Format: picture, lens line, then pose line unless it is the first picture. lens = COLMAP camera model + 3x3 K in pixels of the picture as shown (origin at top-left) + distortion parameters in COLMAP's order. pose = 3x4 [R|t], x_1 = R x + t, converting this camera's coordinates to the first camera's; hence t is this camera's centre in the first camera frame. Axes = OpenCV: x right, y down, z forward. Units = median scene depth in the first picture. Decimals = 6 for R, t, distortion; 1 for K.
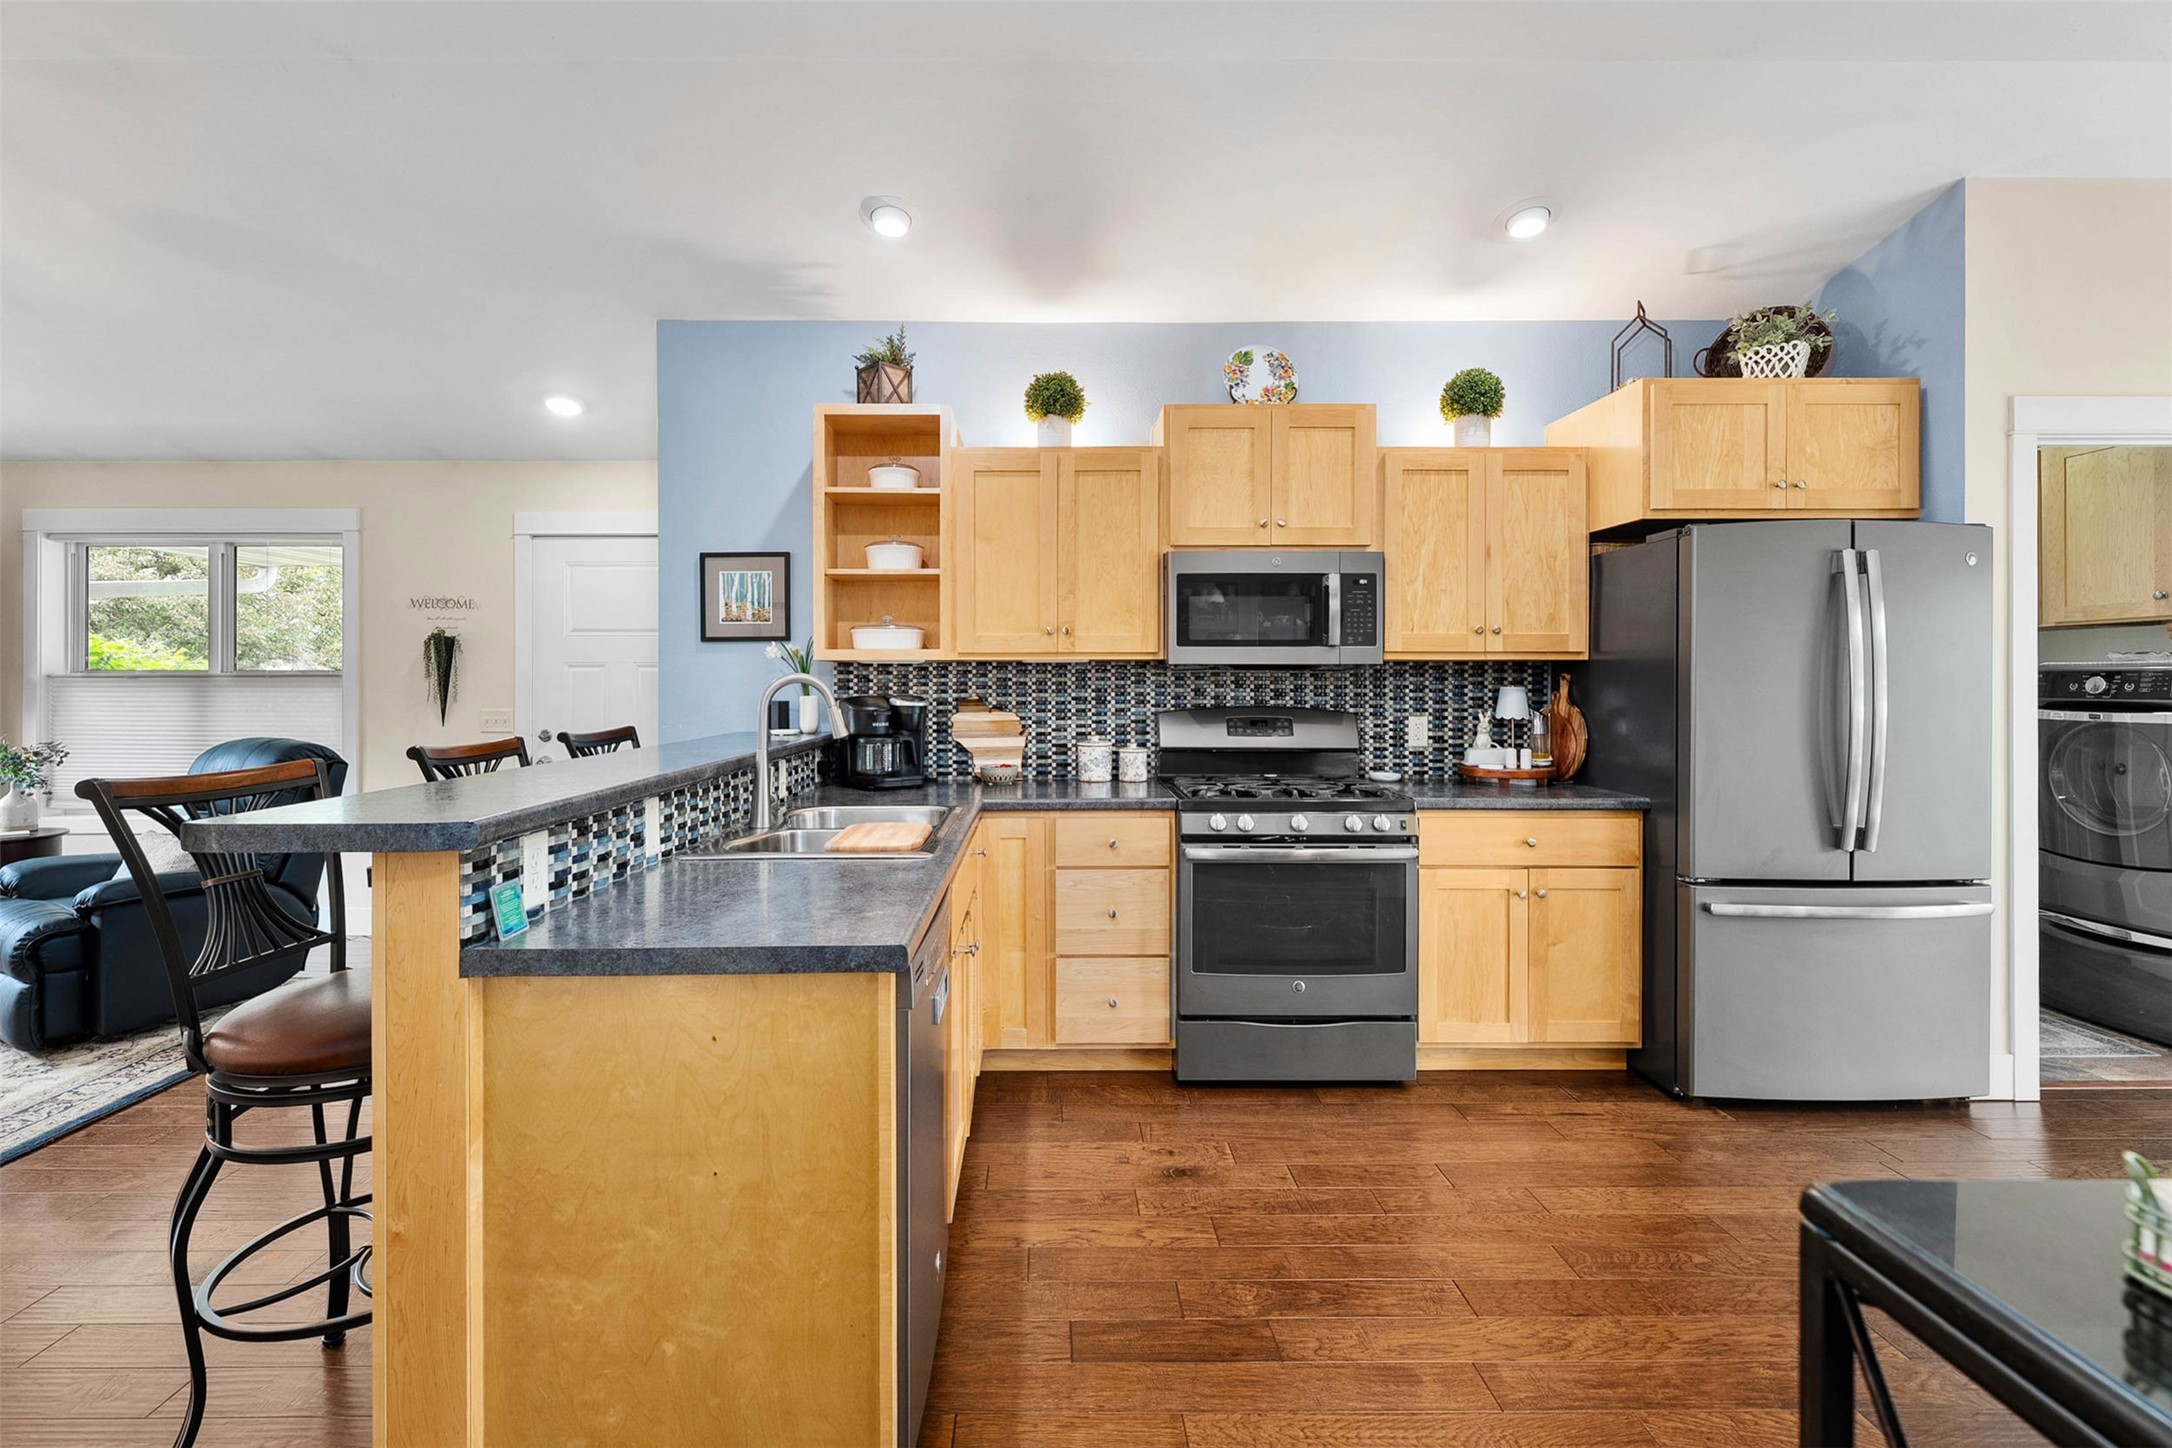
lens RADIAL K [[947.7, 0, 1037.4], [0, 947.7, 686.3], [0, 0, 1]] dist [-0.004070, 0.000174]
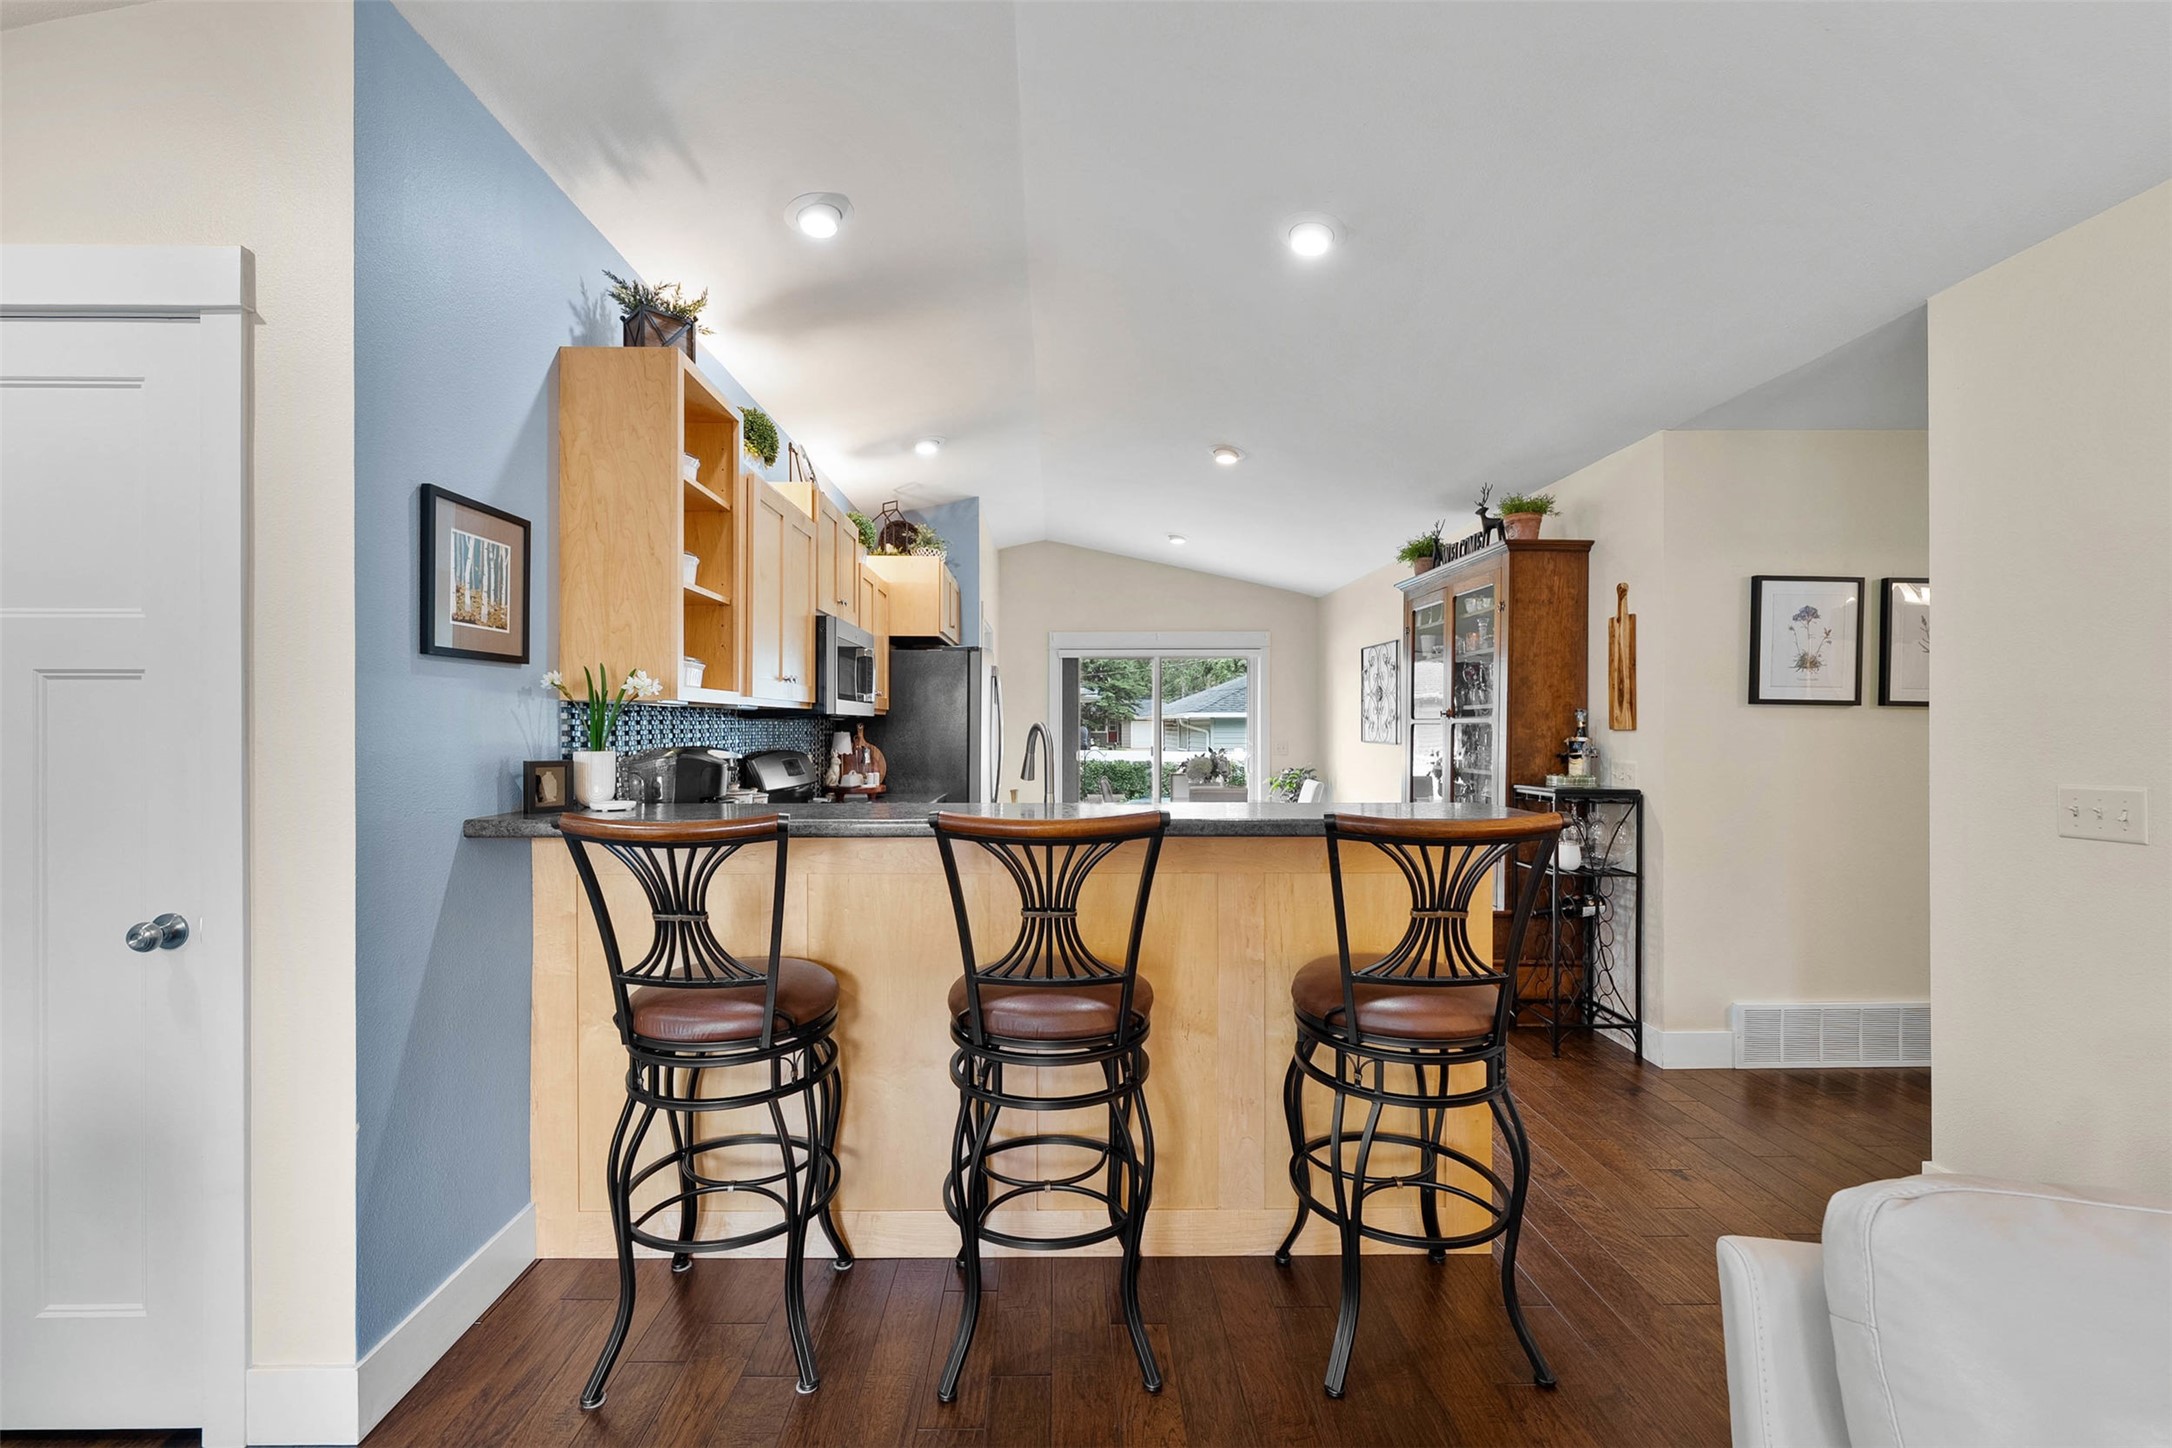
lens RADIAL K [[889.5, 0, 1080.9], [0, 889.5, 729.2], [0, 0, 1]] dist [0.000535, 0.000024]
pose [[-0.027210, -0.002360, 0.999627, -0.979714], [0.000904, 0.999997, 0.002385, -0.007479], [-0.999629, 0.000968, -0.027208, 0.749506]]
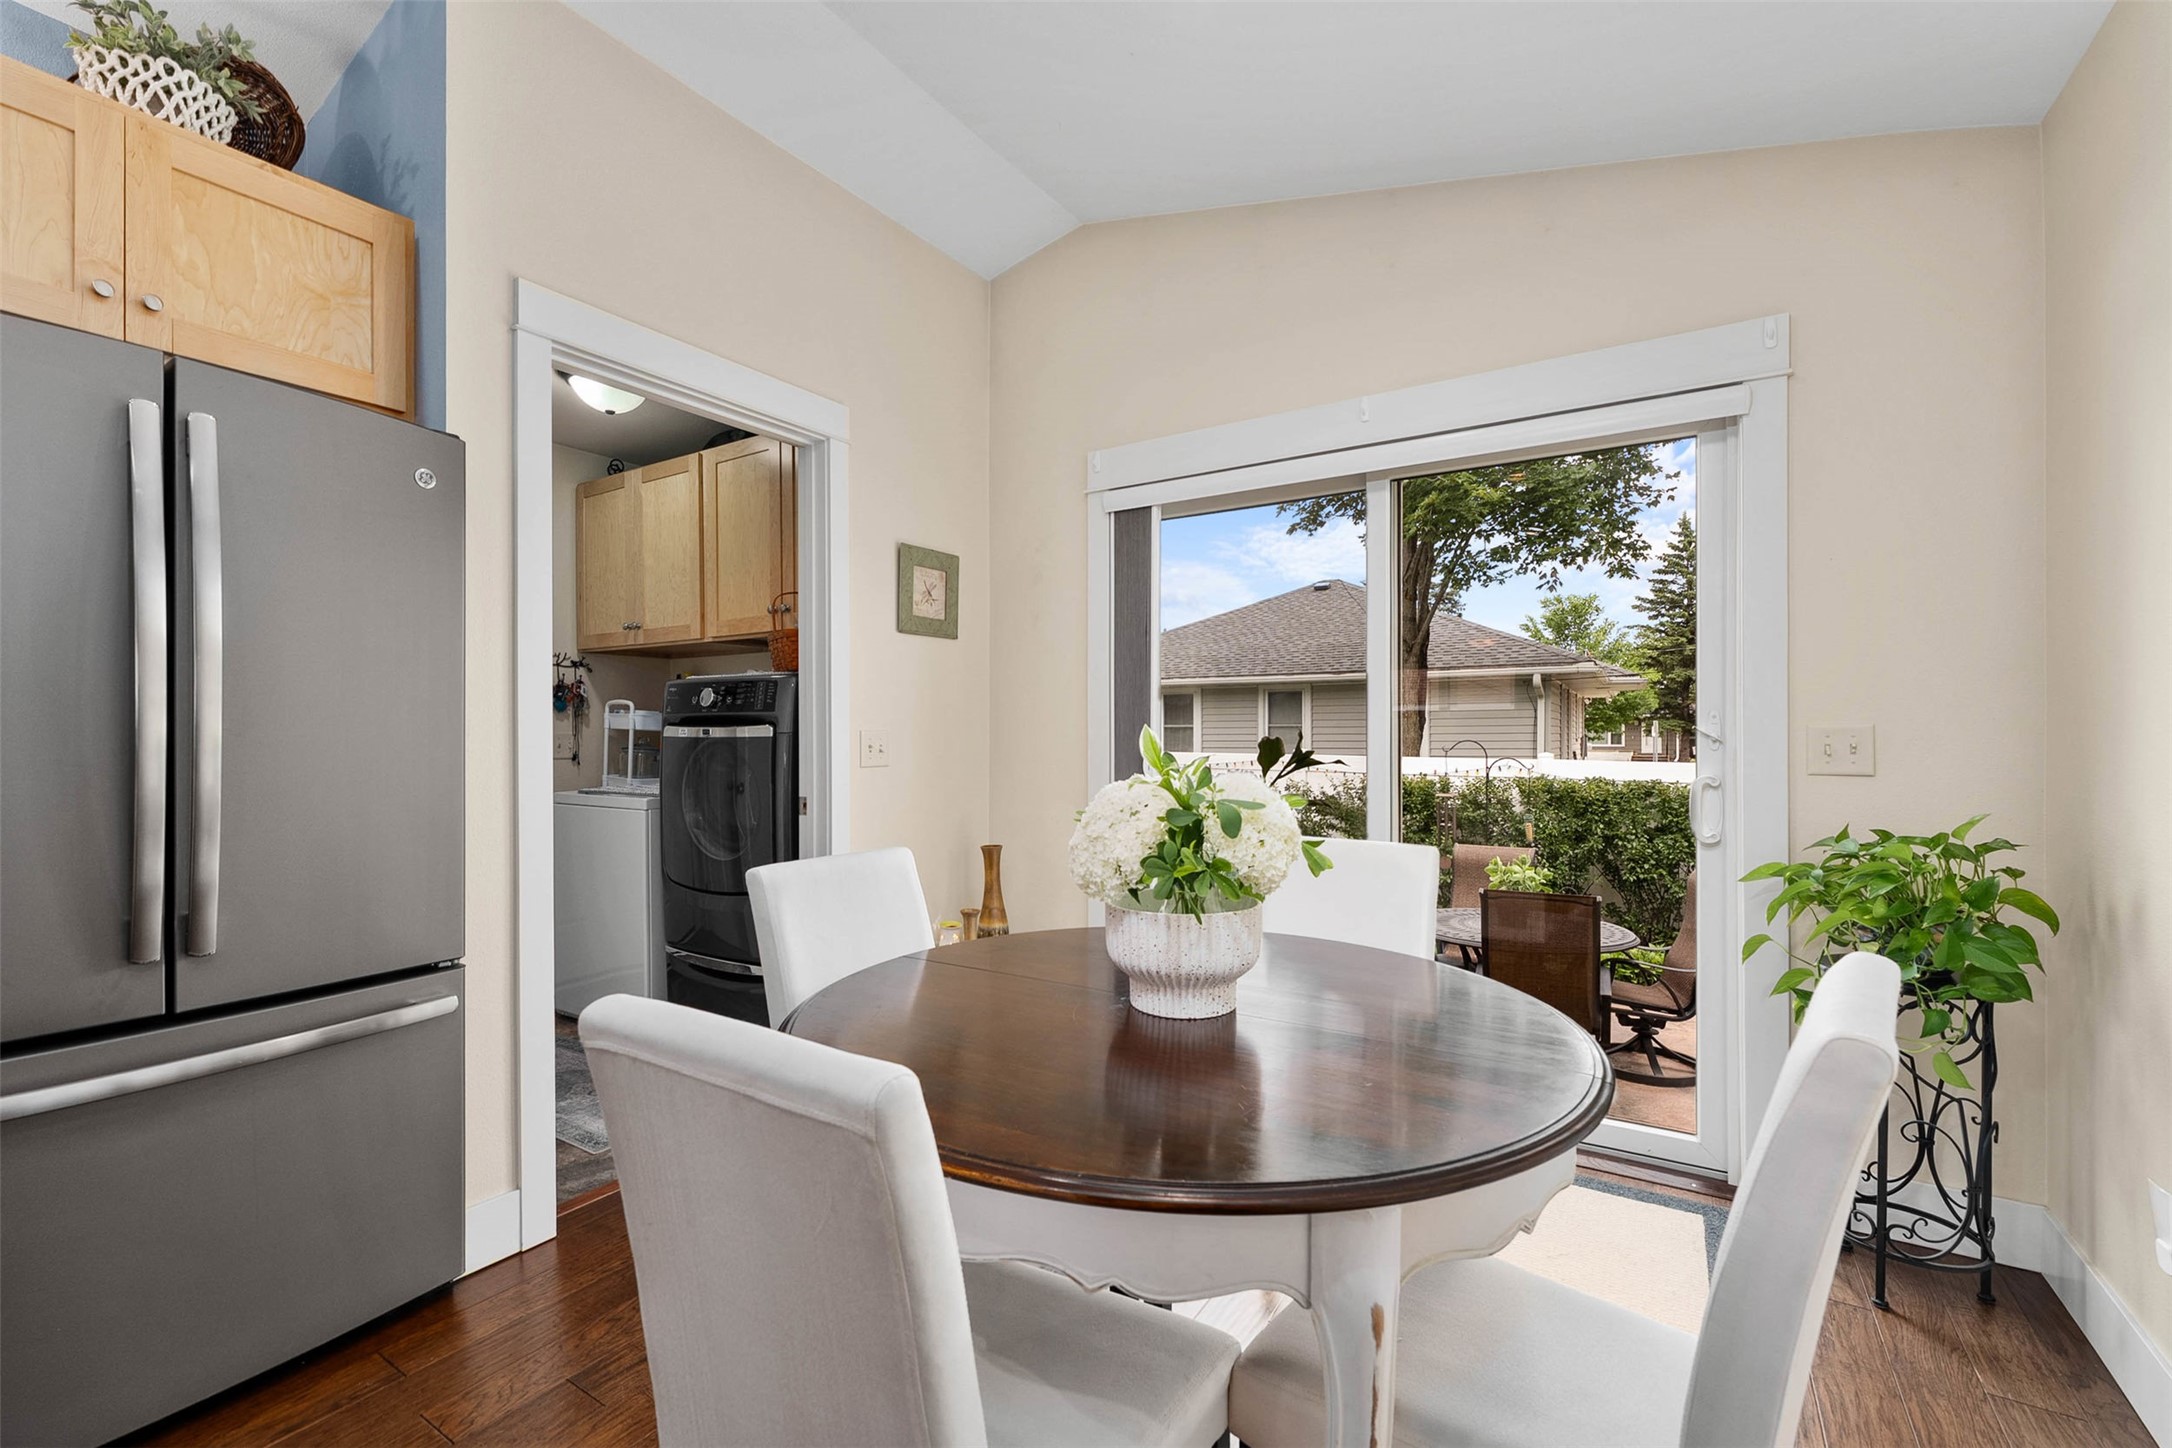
lens RADIAL K [[947.7, 0, 1076.0], [0, 947.7, 737.0], [0, 0, 1]] dist [-0.004070, 0.000174]
pose [[0.536566, -0.003897, 0.843849, 0.588032], [0.002893, 0.999992, 0.002778, 0.038530], [-0.843853, 0.000951, 0.536573, 0.227751]]
